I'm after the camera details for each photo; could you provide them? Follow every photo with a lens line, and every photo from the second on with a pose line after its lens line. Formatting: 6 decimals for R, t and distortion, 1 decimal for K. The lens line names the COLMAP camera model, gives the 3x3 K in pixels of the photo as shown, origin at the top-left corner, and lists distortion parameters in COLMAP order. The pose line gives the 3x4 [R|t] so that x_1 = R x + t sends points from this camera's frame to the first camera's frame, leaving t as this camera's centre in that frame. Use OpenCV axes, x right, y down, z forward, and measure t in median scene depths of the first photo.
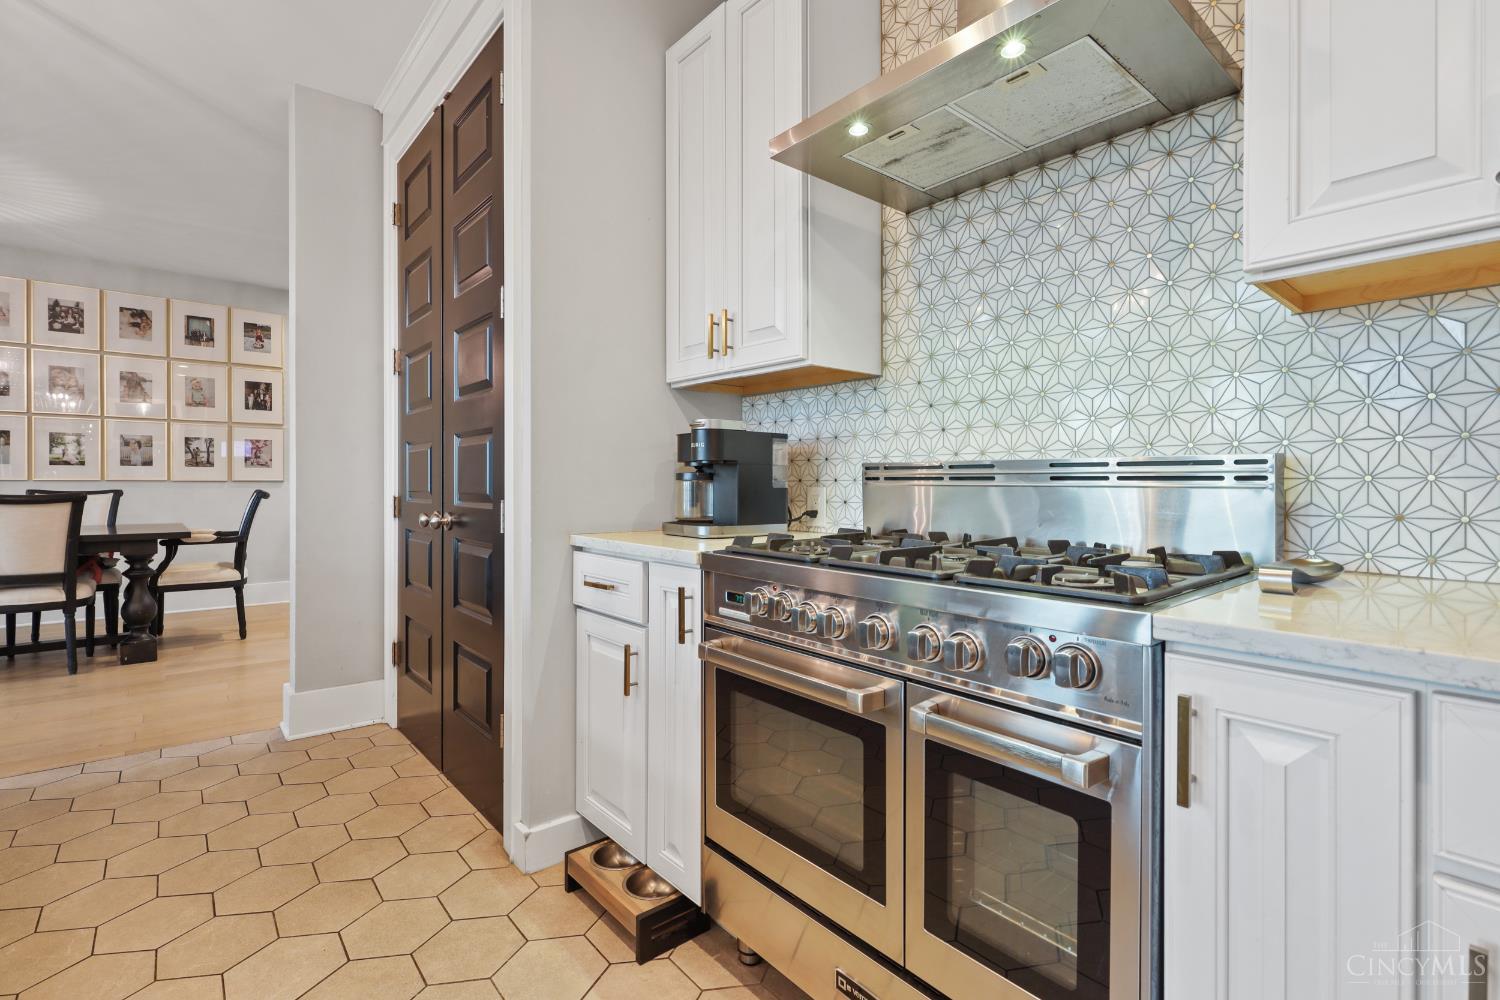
lens RADIAL K [[679.0, 0, 749.8], [0, 679.0, 487.4], [0, 0, 1]] dist [0.001342, -0.000475]
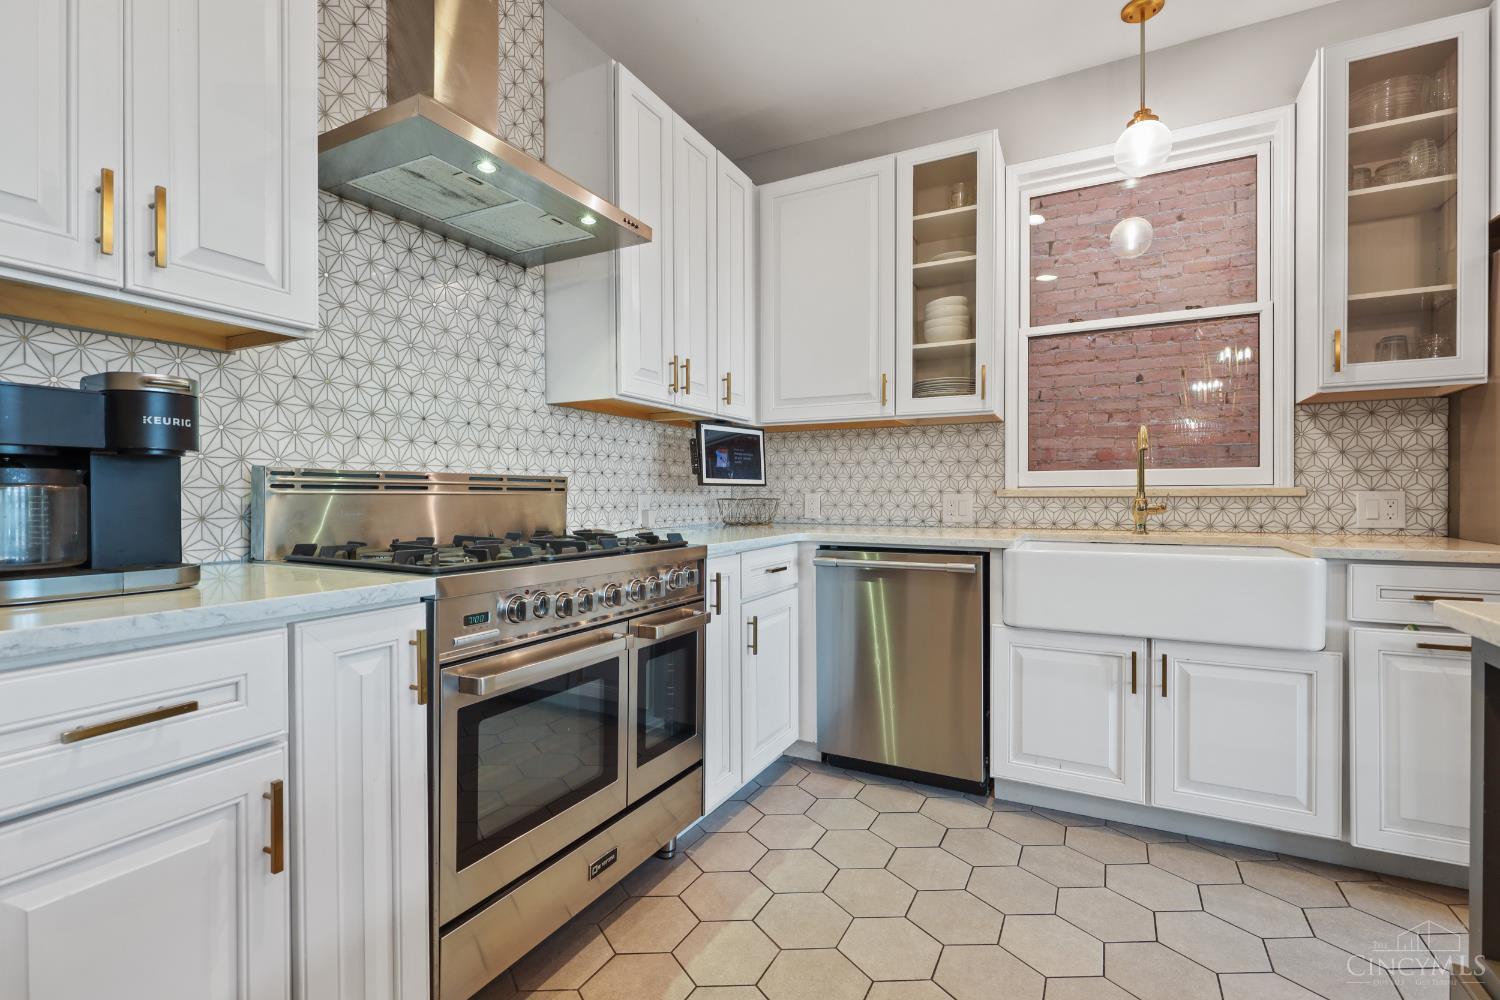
lens RADIAL K [[670.4, 0, 750.0], [0, 670.4, 500.0], [0, 0, 1]] dist [-0.035919, -0.000294]
pose [[-0.373935, -0.007121, 0.927428, -0.929210], [0.006286, 0.999928, 0.010212, -0.000861], [-0.927434, 0.009648, -0.373863, 0.950490]]
